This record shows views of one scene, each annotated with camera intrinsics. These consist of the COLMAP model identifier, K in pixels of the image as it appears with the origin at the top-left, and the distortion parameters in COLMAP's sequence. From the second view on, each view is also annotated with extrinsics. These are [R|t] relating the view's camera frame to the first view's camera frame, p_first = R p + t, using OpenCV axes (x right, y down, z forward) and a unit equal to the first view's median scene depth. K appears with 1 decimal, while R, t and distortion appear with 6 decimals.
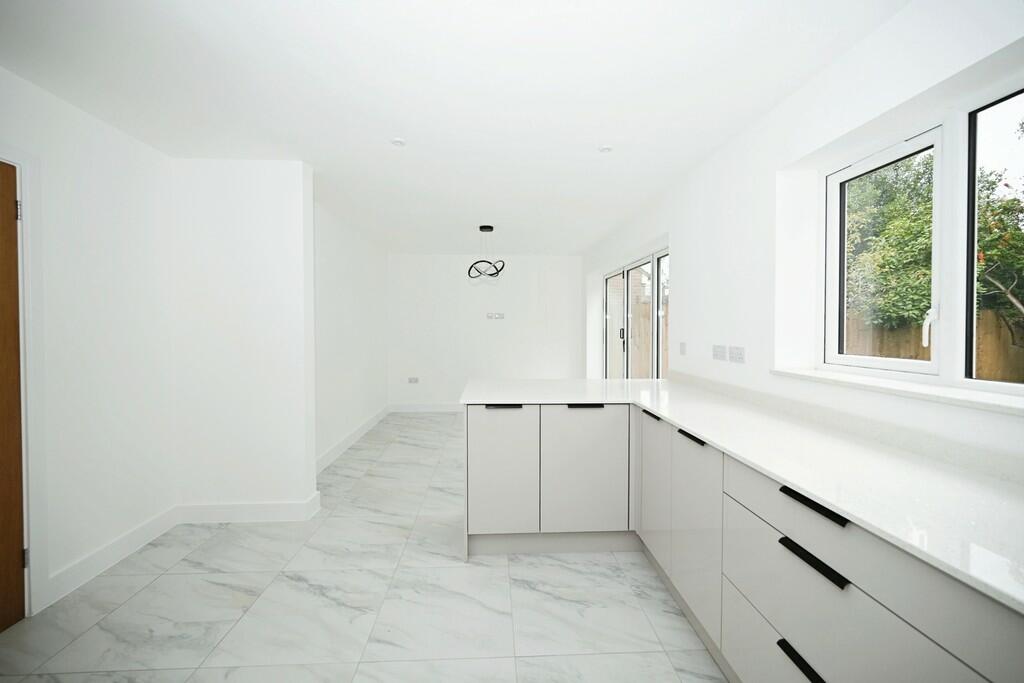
lens RADIAL K [[403.0, 0, 510.8], [0, 403.0, 333.7], [0, 0, 1]] dist [-0.001553, 0.000242]
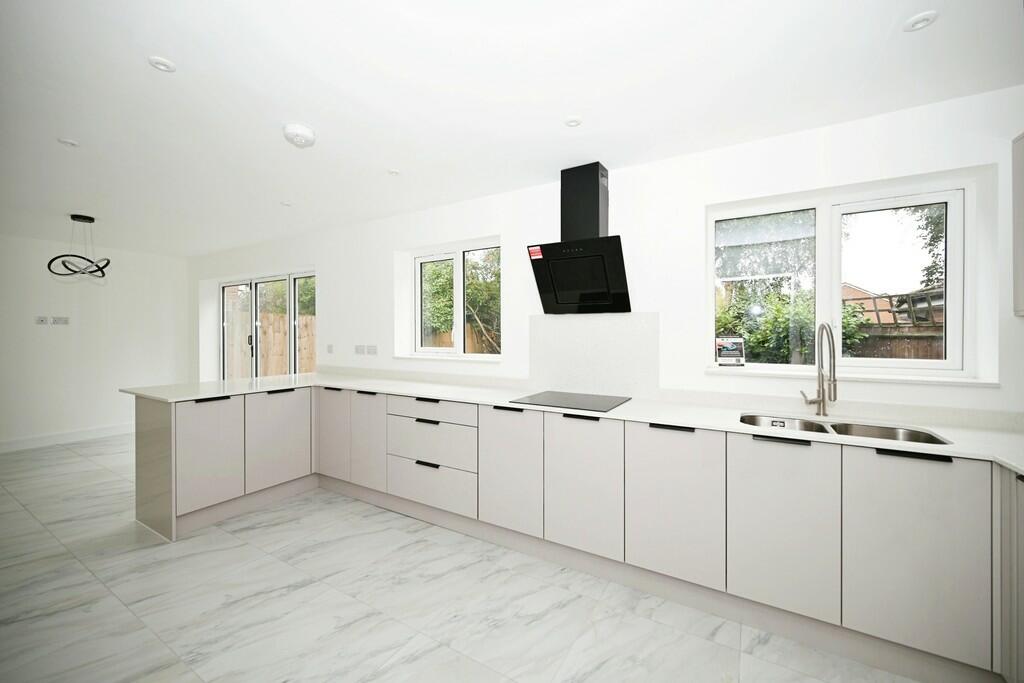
lens RADIAL K [[403.0, 0, 510.8], [0, 403.0, 333.7], [0, 0, 1]] dist [-0.001553, 0.000242]
pose [[0.559592, -0.004108, 0.828758, -0.362021], [0.018151, 0.999809, -0.007300, 0.004608], [-0.828569, 0.019128, 0.559559, -0.300548]]
